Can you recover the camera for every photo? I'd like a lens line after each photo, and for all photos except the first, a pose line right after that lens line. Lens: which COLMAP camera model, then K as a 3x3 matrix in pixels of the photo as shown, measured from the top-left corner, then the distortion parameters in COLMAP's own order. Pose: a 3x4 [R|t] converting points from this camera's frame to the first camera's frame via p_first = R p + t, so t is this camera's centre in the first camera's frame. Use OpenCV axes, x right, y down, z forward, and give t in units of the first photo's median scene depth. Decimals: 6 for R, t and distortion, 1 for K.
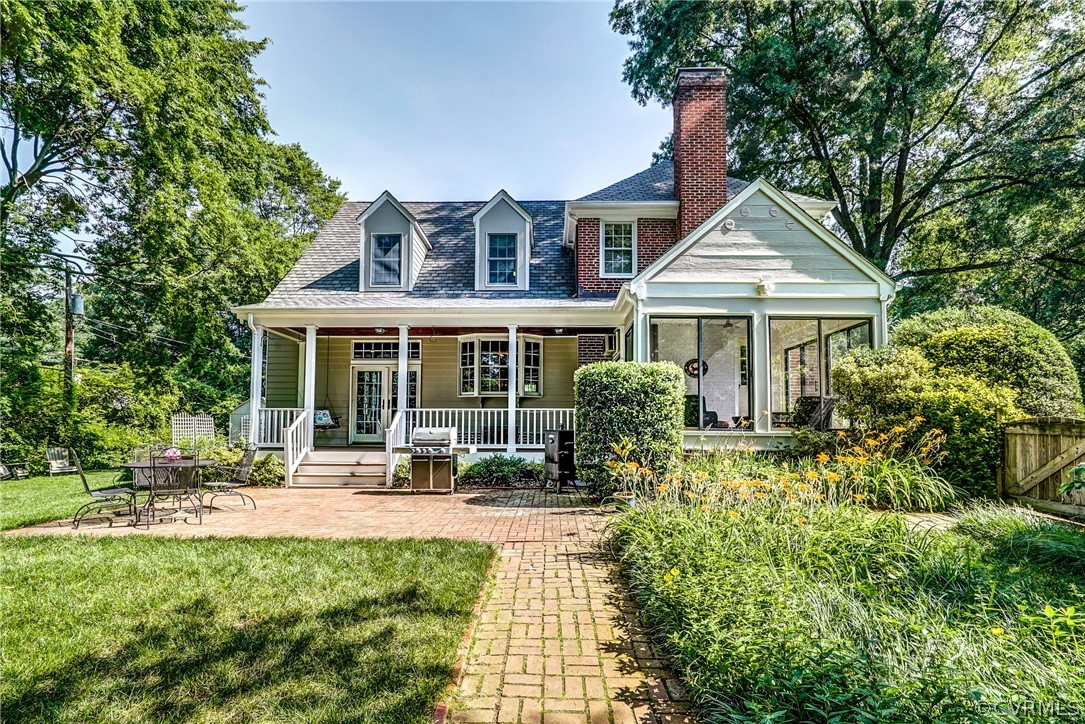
lens RADIAL K [[511.7, 0, 542.1], [0, 511.7, 410.4], [0, 0, 1]] dist [0.000216, 0.000042]
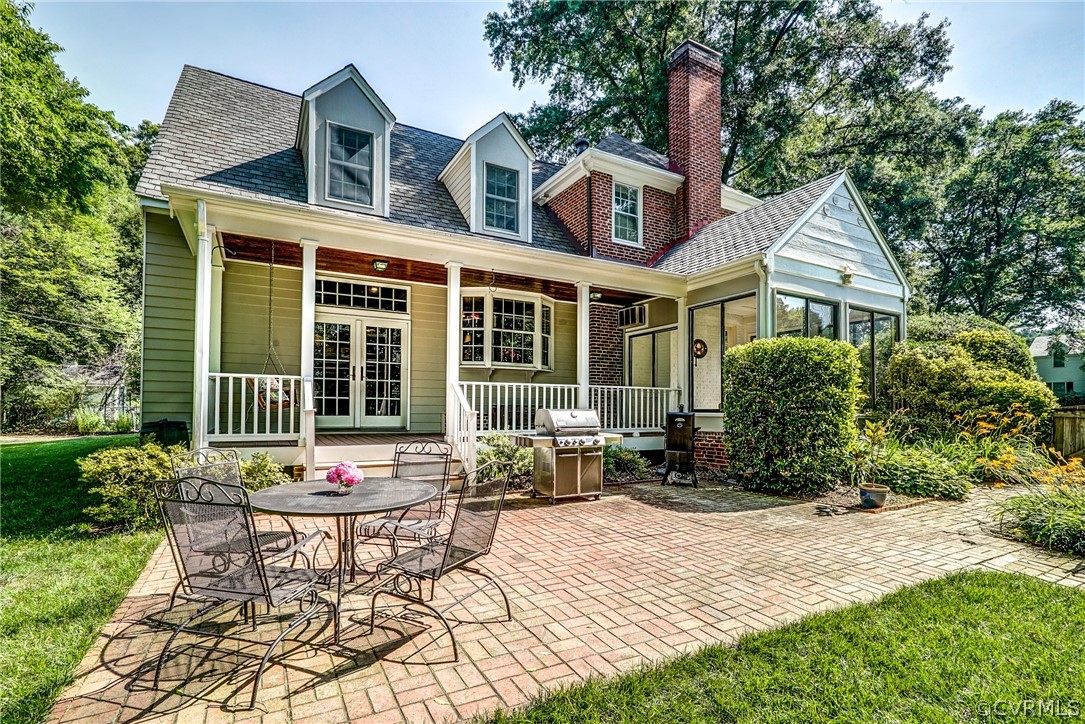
lens RADIAL K [[493.6, 0, 542.2], [0, 493.6, 401.4], [0, 0, 1]] dist [-0.000274, -0.000019]
pose [[0.872668, 0.008824, 0.488235, -0.422447], [-0.025489, 0.999297, 0.027498, 0.002519], [-0.487649, -0.036441, 0.872279, 0.287747]]
